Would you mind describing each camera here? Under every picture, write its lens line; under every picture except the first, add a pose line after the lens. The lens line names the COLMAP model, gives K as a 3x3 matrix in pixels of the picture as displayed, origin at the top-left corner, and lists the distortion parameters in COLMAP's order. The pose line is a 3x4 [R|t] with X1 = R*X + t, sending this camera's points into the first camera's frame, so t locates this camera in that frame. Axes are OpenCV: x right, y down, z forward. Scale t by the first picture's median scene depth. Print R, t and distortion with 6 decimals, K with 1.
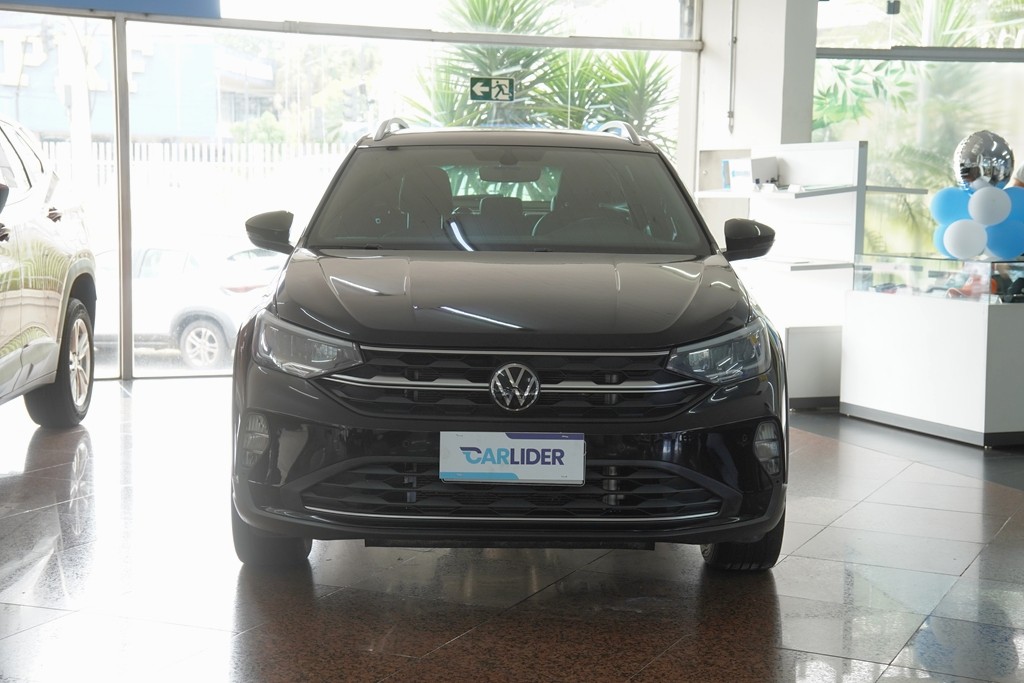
lens RADIAL K [[1665.2, 0, 510.7], [0, 1665.2, 341.0], [0, 0, 1]] dist [0.248816, 0.000000]
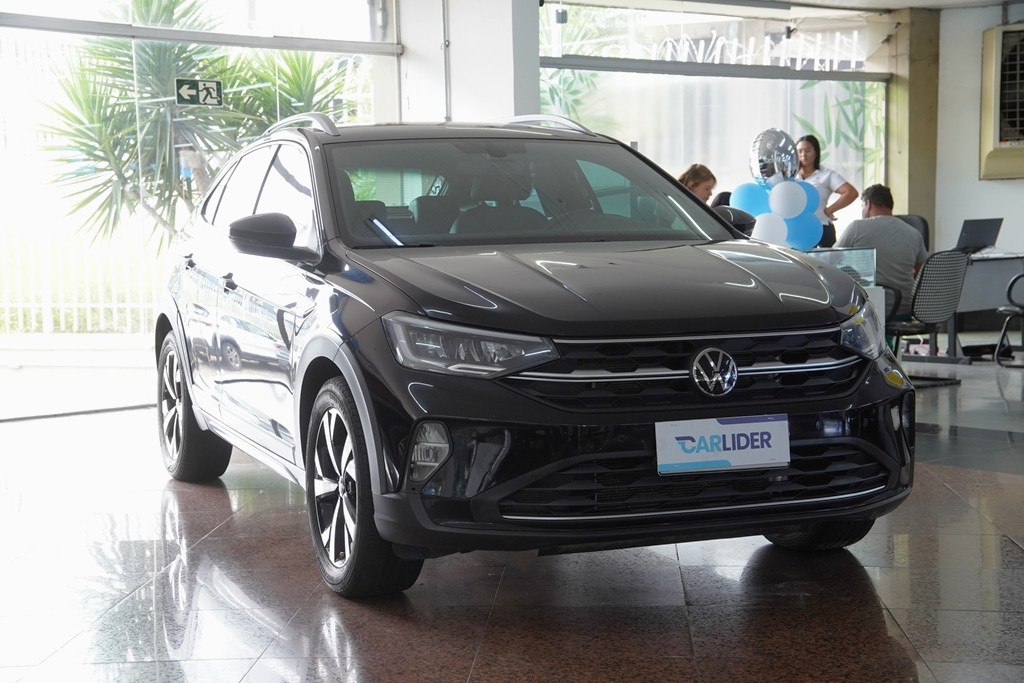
lens RADIAL K [[1767.5, 0, 512.8], [0, 1767.5, 343.3], [0, 0, 1]] dist [0.304374, 0.000000]
pose [[0.927523, -0.058056, 0.369231, -0.477677], [0.066371, 0.997746, -0.009847, 0.013330], [-0.367827, 0.033639, 0.929286, 0.083414]]
